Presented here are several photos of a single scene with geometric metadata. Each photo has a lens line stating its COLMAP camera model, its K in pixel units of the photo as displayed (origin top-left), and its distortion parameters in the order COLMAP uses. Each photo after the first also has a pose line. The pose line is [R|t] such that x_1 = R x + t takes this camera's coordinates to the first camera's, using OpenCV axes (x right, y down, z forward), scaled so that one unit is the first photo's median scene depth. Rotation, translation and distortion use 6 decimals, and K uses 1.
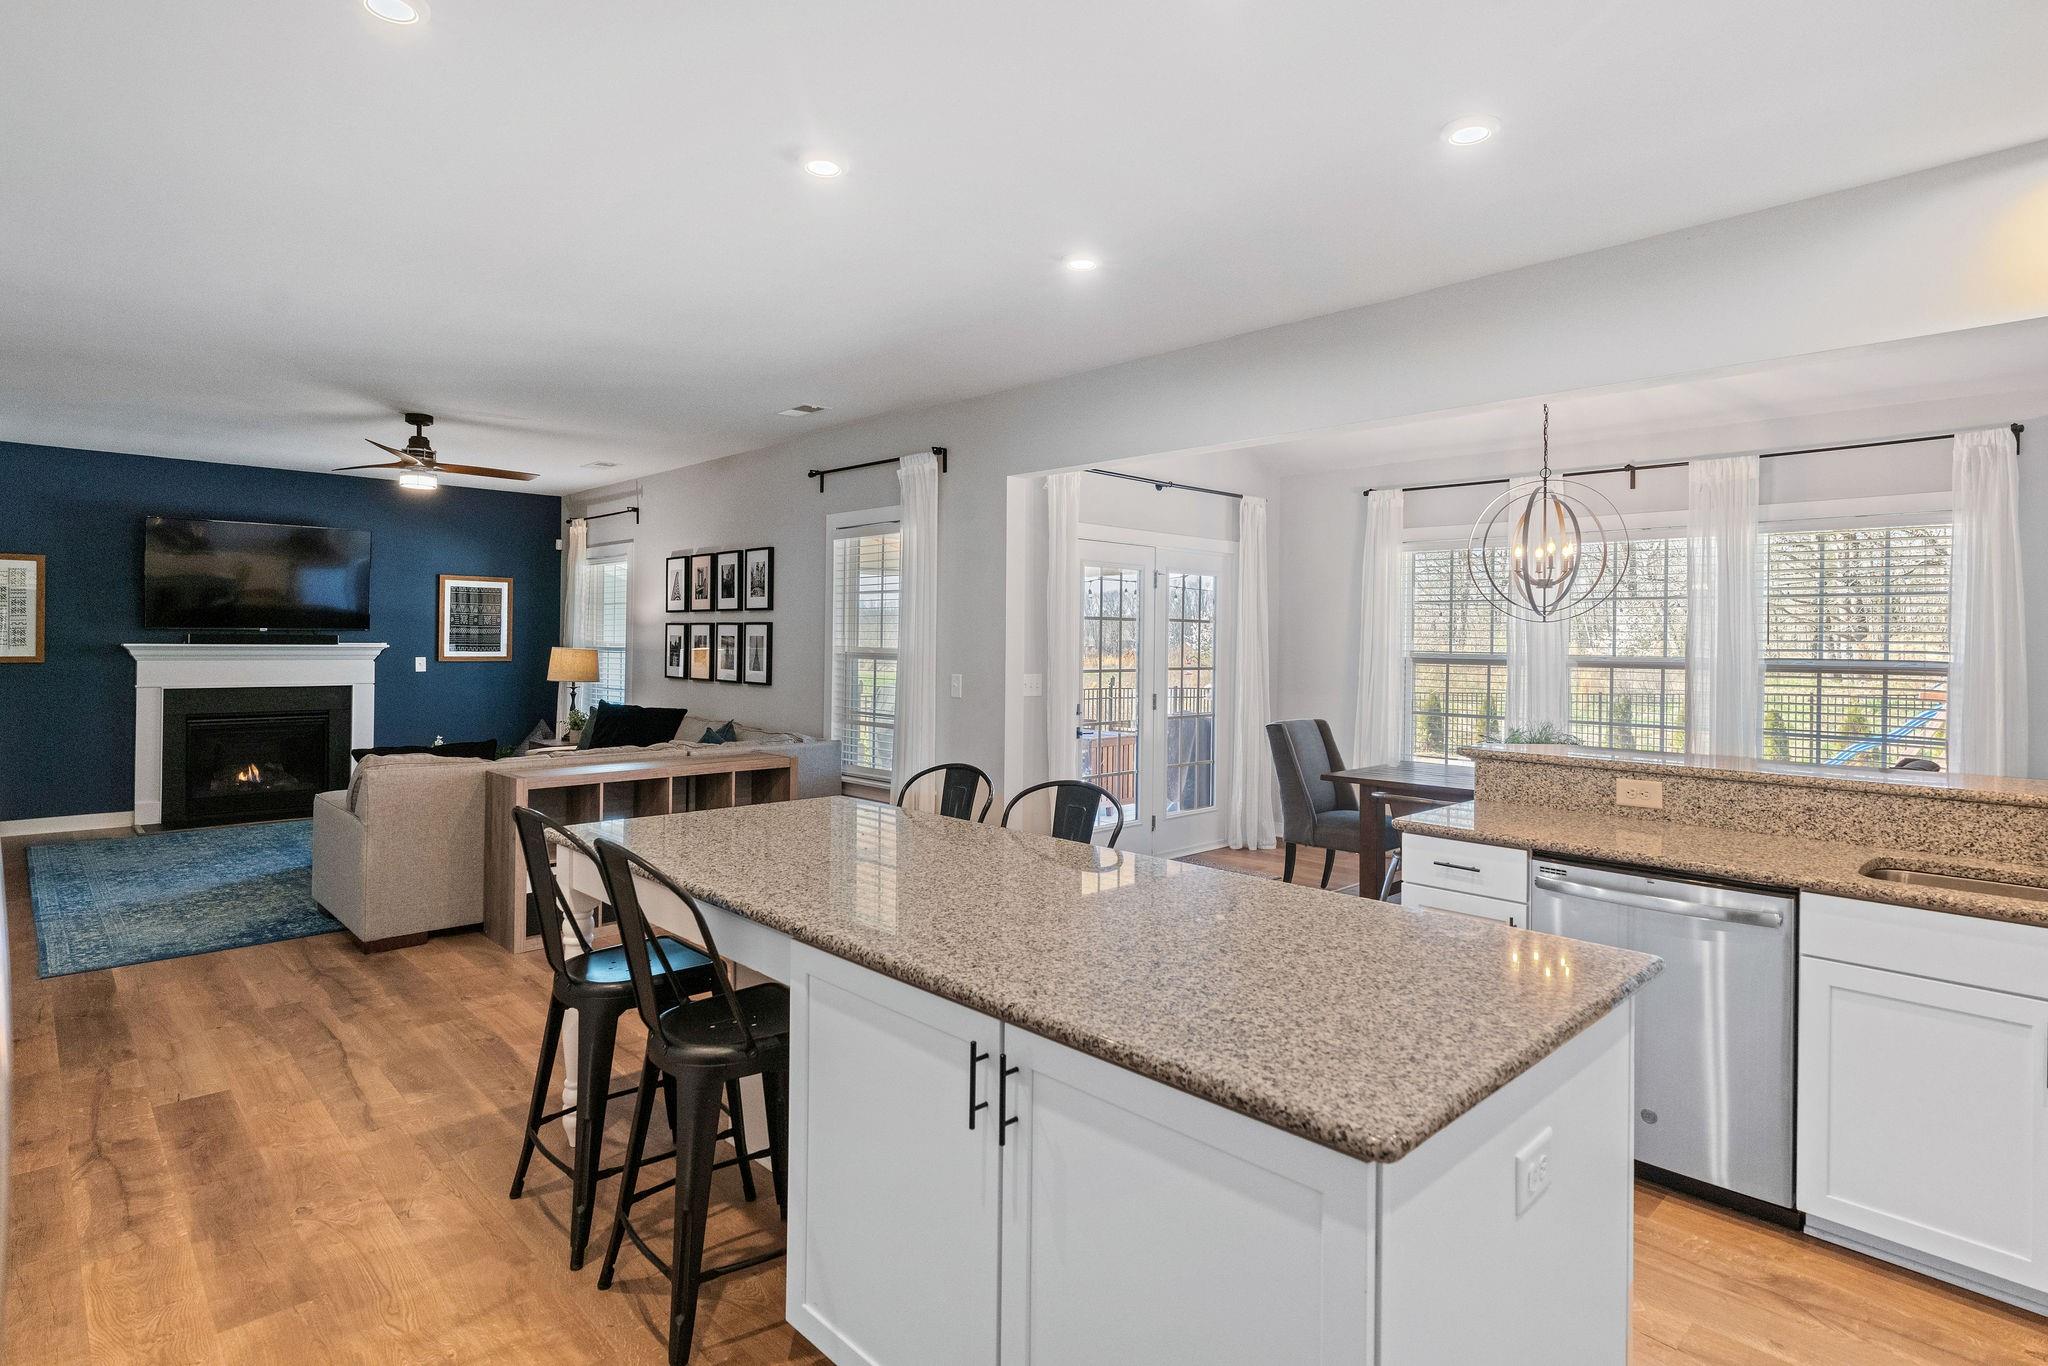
lens RADIAL K [[1040.0, 0, 1024.0], [0, 1040.0, 683.0], [0, 0, 1]] dist [0.000386, -0.000262]
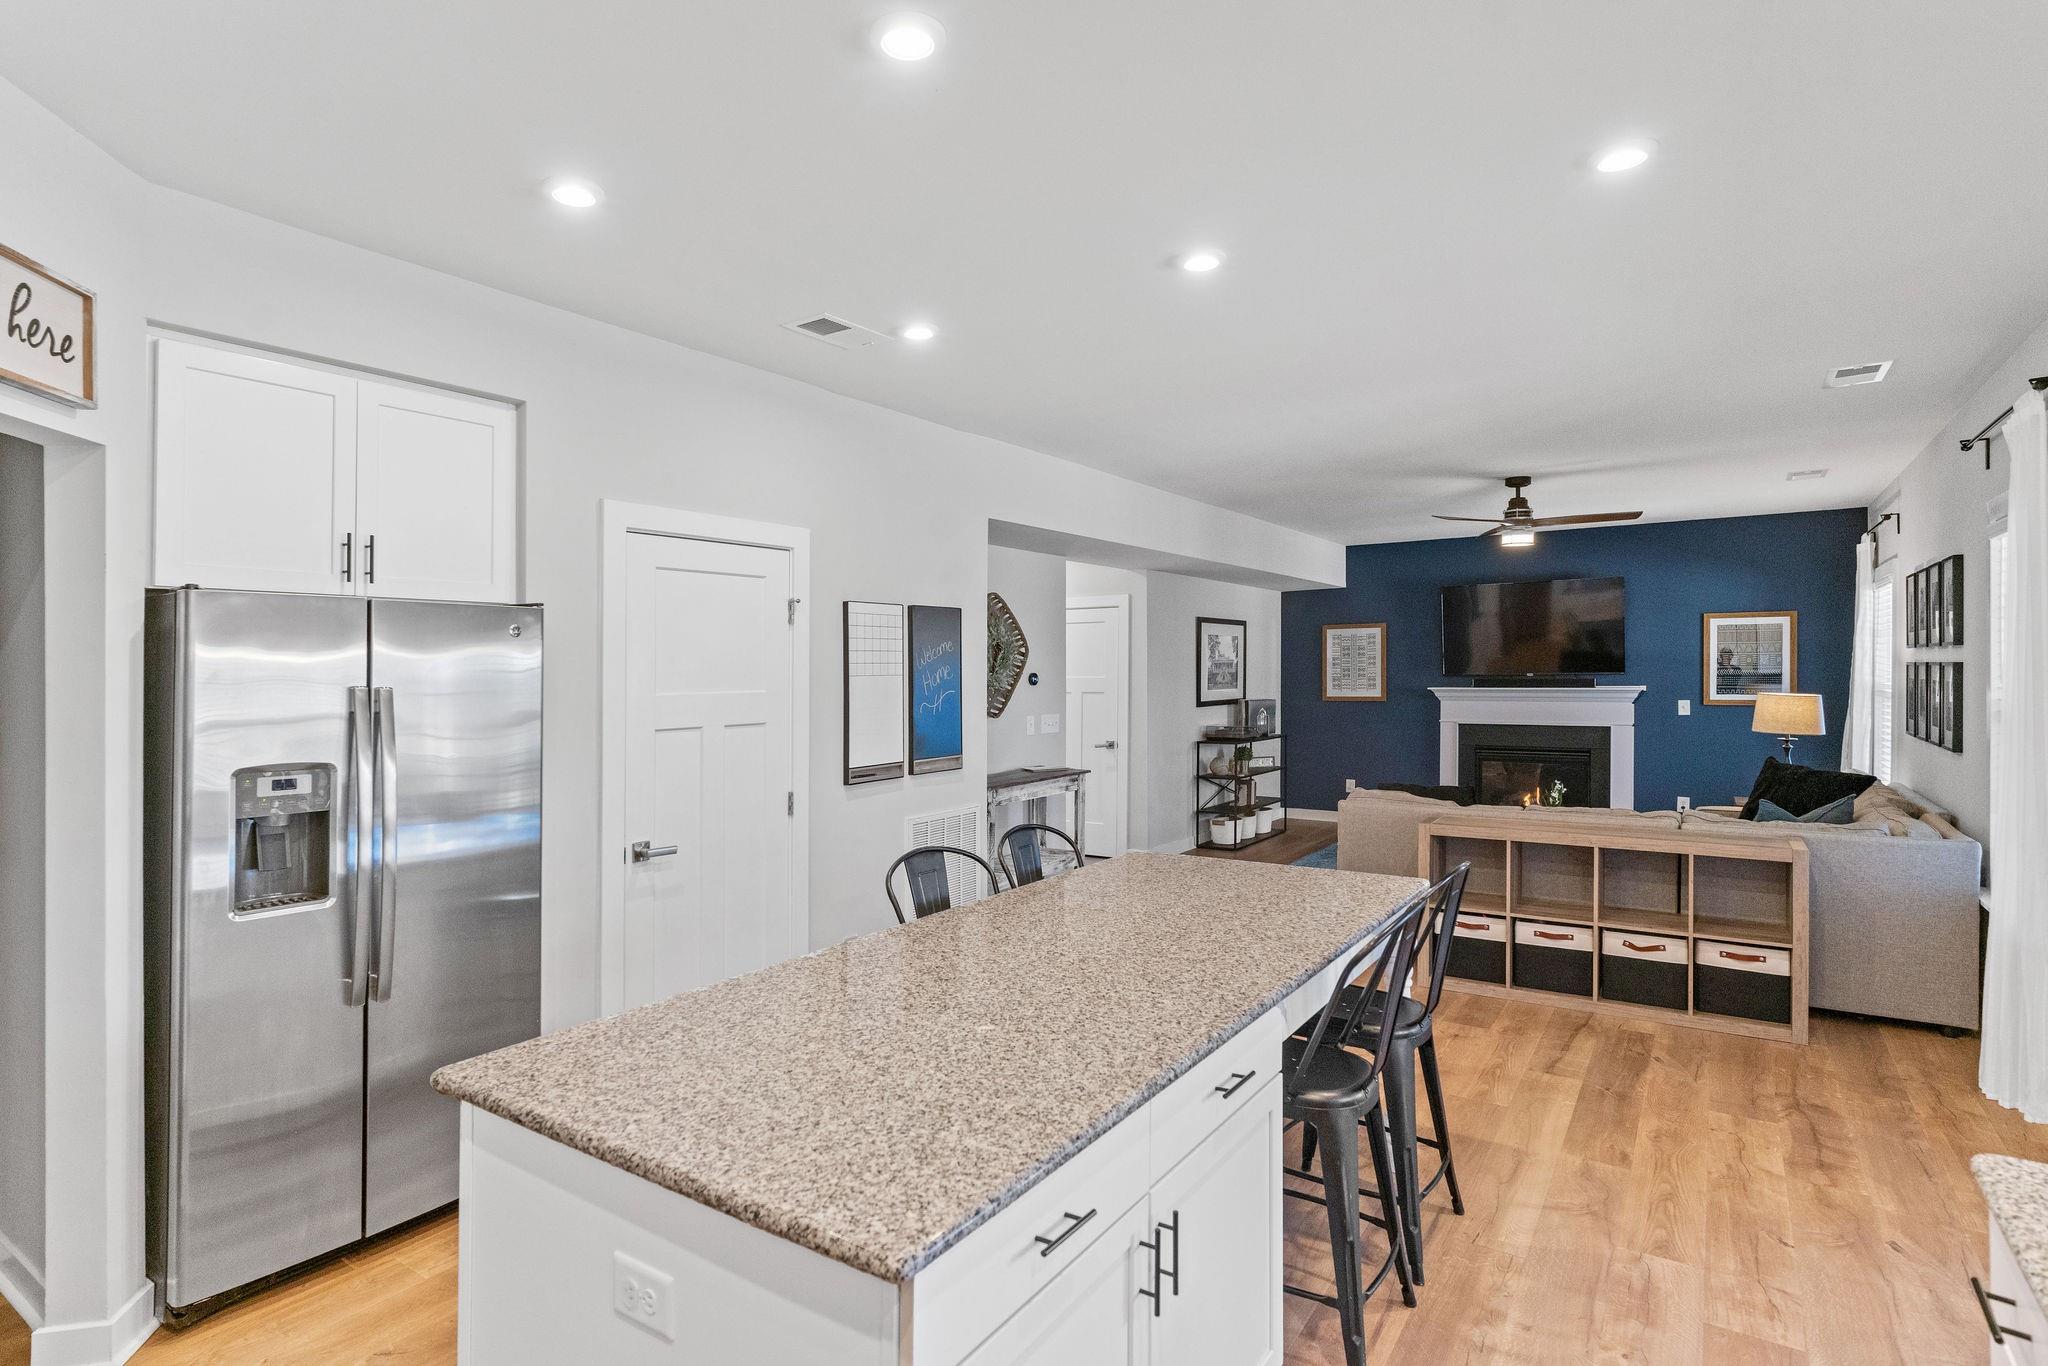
lens RADIAL K [[1058.6, 0, 1015.4], [0, 1058.6, 675.9], [0, 0, 1]] dist [-0.000533, 0.000253]
pose [[0.212458, -0.005314, -0.977156, 0.299700], [-0.029041, 0.999509, -0.011750, -0.021196], [0.976739, 0.030874, 0.212199, 0.217457]]
